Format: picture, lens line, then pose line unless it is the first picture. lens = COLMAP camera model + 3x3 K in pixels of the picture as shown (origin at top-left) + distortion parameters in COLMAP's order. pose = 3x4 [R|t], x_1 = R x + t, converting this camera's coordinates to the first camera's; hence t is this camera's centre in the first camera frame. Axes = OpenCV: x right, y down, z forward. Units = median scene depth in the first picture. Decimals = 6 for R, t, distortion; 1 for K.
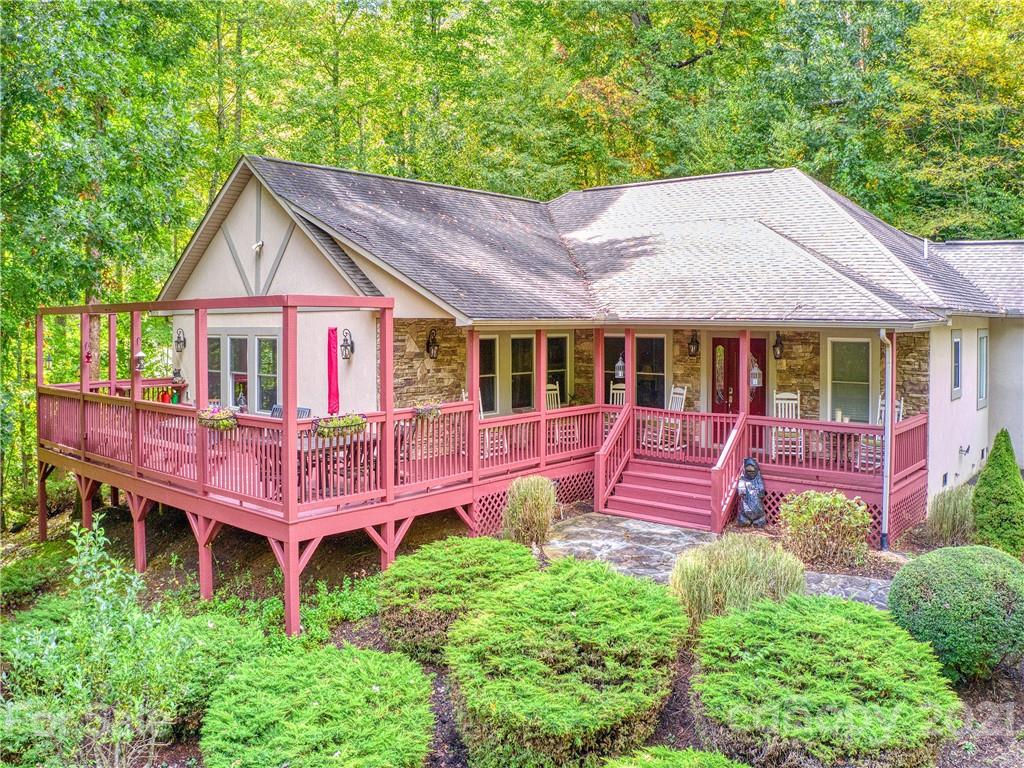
lens RADIAL K [[840.3, 0, 512.0], [0, 840.3, 384.0], [0, 0, 1]] dist [-0.171498, 0.013017]
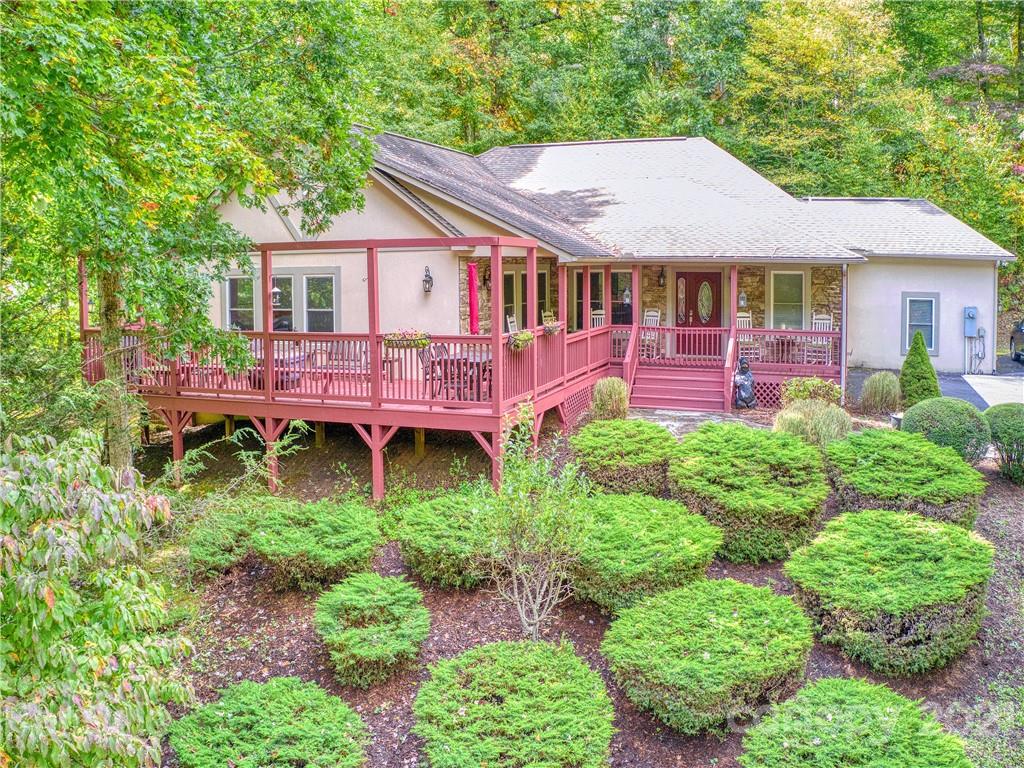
lens RADIAL K [[840.3, 0, 512.0], [0, 840.3, 384.0], [0, 0, 1]] dist [-0.171498, 0.013017]
pose [[0.946082, -0.052406, 0.319661, -0.419035], [0.030758, 0.996901, 0.072402, 0.016241], [-0.322465, -0.058666, 0.944762, -0.147389]]
